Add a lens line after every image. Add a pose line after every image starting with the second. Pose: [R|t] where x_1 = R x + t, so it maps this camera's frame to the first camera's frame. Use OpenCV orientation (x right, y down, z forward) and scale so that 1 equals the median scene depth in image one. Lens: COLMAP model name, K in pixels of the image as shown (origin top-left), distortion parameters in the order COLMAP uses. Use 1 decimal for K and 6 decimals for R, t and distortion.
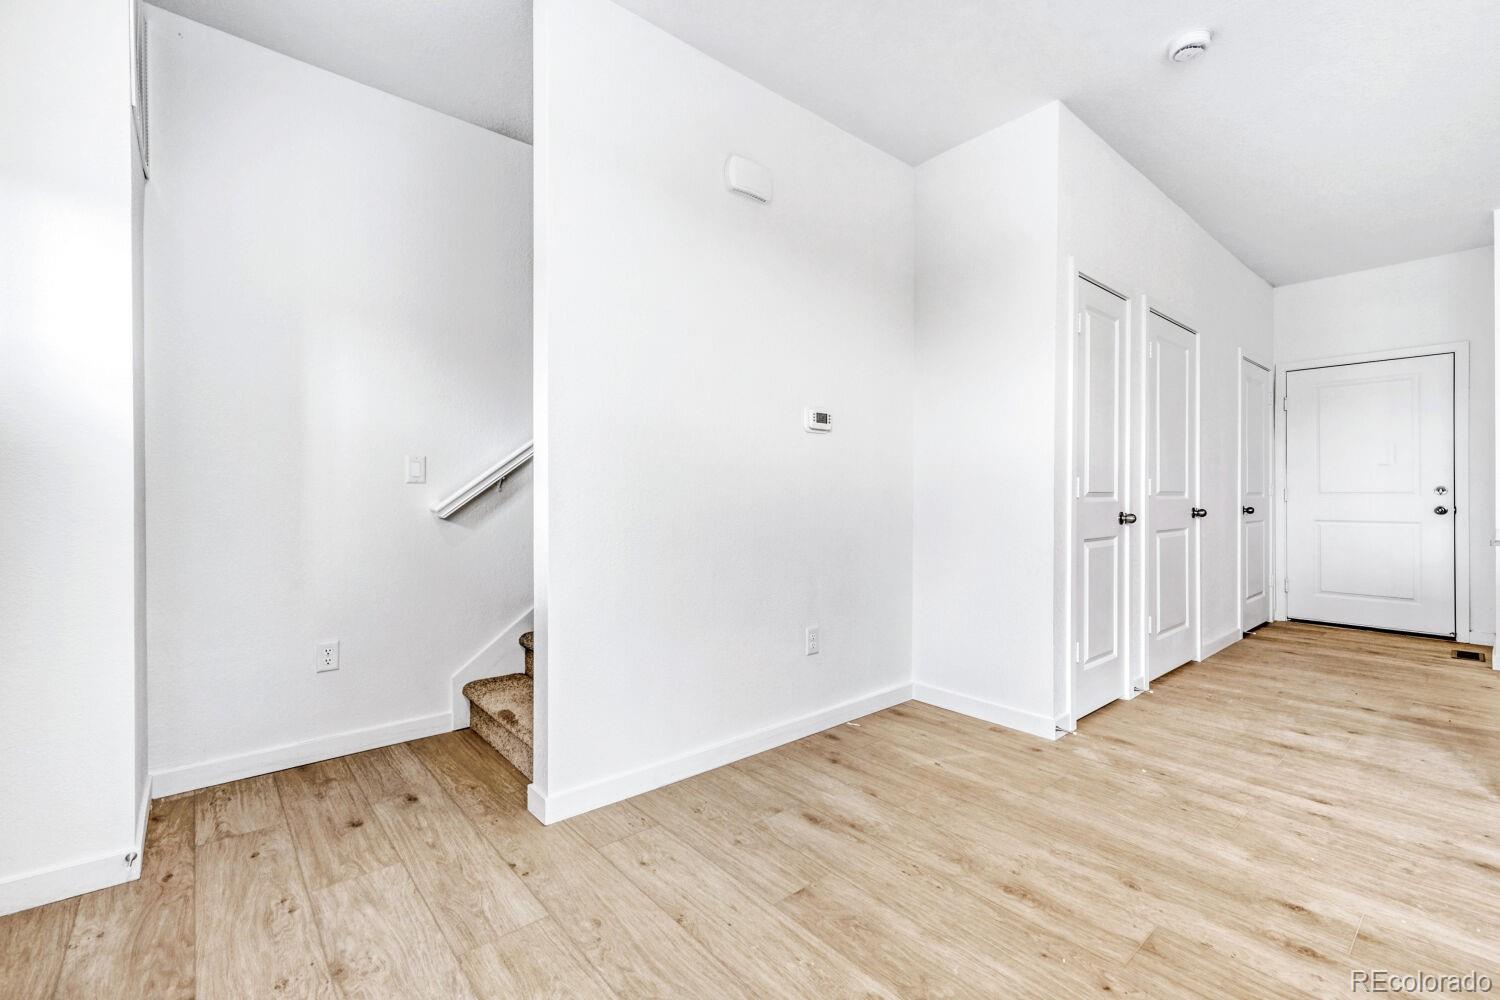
lens RADIAL K [[659.2, 0, 736.4], [0, 659.2, 502.1], [0, 0, 1]] dist [0.001802, 0.001002]
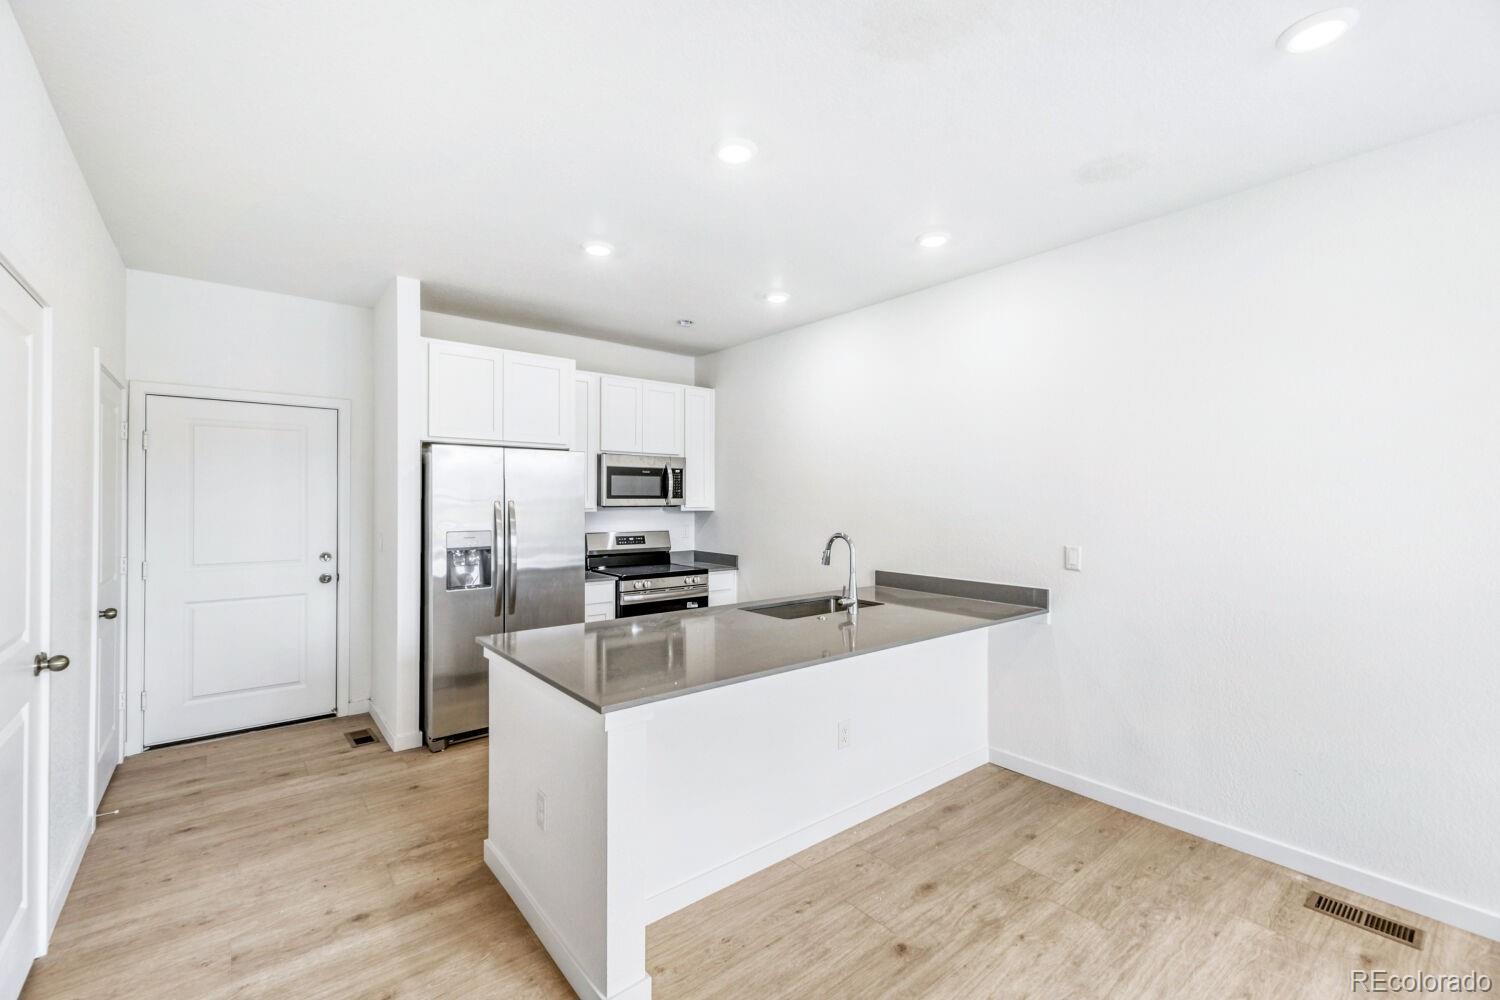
lens RADIAL K [[625.5, 0, 749.8], [0, 625.5, 492.9], [0, 0, 1]] dist [0.000114, -0.000358]
pose [[0.007526, 0.018314, 0.999804, 0.353231], [0.006992, 0.999807, -0.018366, -0.153817], [-0.999947, 0.007129, 0.007397, 0.716956]]
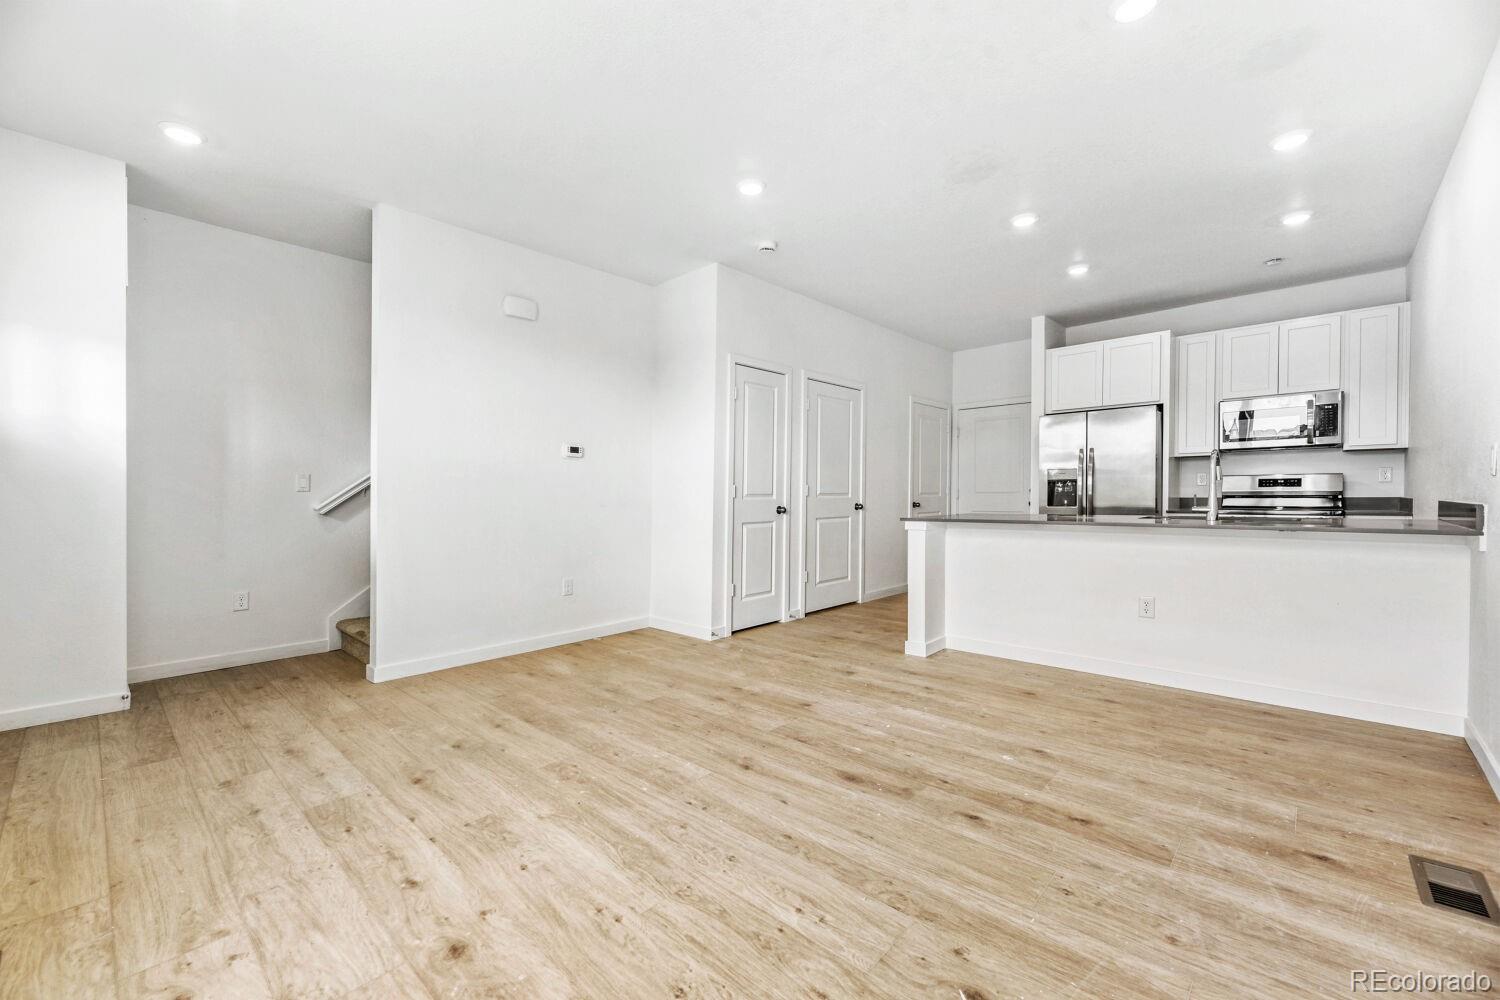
lens RADIAL K [[625.5, 0, 749.8], [0, 625.5, 492.9], [0, 0, 1]] dist [0.000114, -0.000358]
pose [[0.991530, -0.007623, 0.129656, 0.415000], [0.009879, 0.999811, -0.016767, 0.009854], [-0.129503, 0.017906, 0.991417, -0.677439]]
